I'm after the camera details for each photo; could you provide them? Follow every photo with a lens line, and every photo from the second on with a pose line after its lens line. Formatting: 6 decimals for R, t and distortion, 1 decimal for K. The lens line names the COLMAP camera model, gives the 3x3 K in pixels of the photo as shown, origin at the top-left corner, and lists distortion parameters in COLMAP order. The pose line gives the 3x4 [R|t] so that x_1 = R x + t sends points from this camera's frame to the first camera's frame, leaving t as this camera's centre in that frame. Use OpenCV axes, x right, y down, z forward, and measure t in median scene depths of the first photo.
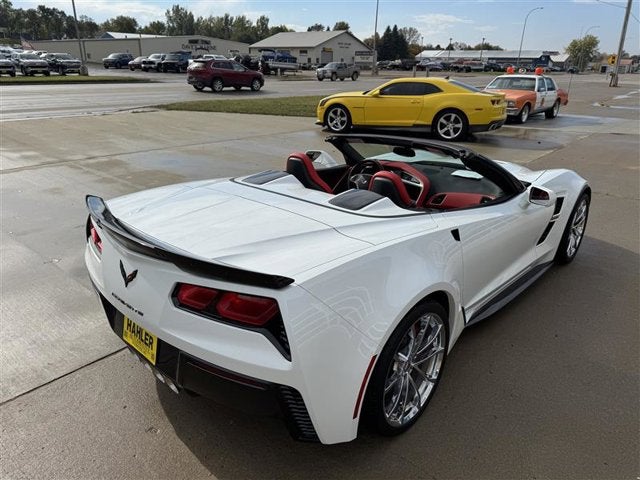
lens RADIAL K [[469.7, 0, 315.7], [0, 469.7, 242.2], [0, 0, 1]] dist [0.007195, -0.005568]
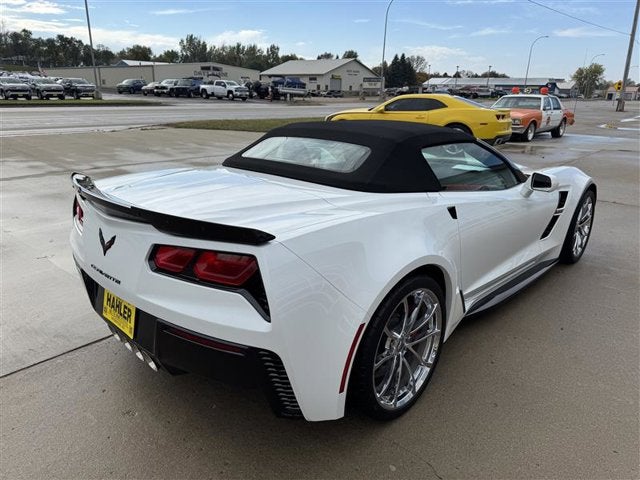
lens RADIAL K [[469.1, 0, 317.5], [0, 469.1, 242.0], [0, 0, 1]] dist [0.006191, -0.005240]
pose [[0.999866, 0.006979, -0.014817, 0.003229], [-0.007781, 0.998468, -0.054777, 0.008592], [0.014412, 0.054885, 0.998389, 0.003715]]
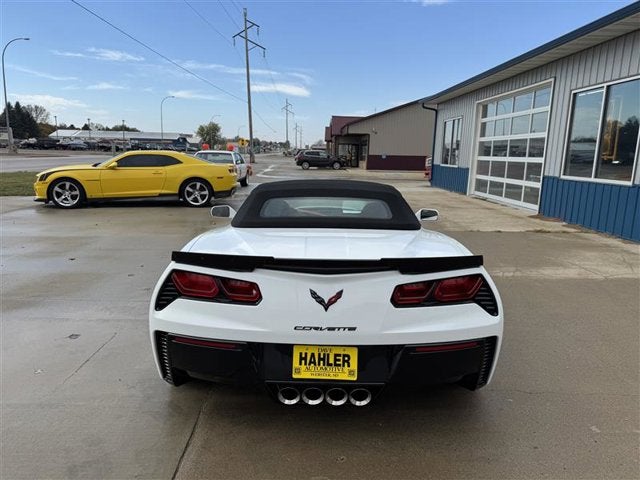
lens RADIAL K [[478.2, 0, 316.5], [0, 478.2, 240.8], [0, 0, 1]] dist [-0.010389, -0.008210]
pose [[0.743940, -0.114614, 0.658344, -0.080874], [0.221482, 0.971787, -0.081096, 0.001833], [-0.630476, 0.206142, 0.748336, 0.013879]]
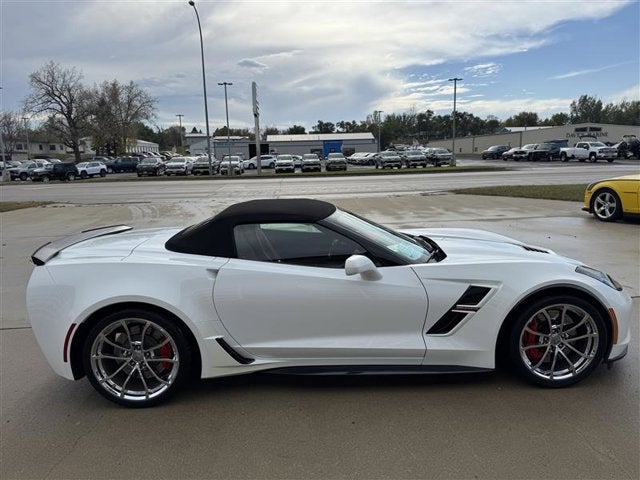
lens RADIAL K [[469.1, 0, 317.5], [0, 469.1, 242.0], [0, 0, 1]] dist [0.006191, -0.005240]
pose [[0.692437, 0.090130, -0.715826, 0.116344], [-0.217917, 0.971954, -0.088417, -0.003813], [0.687781, 0.217214, 0.692658, 0.027800]]
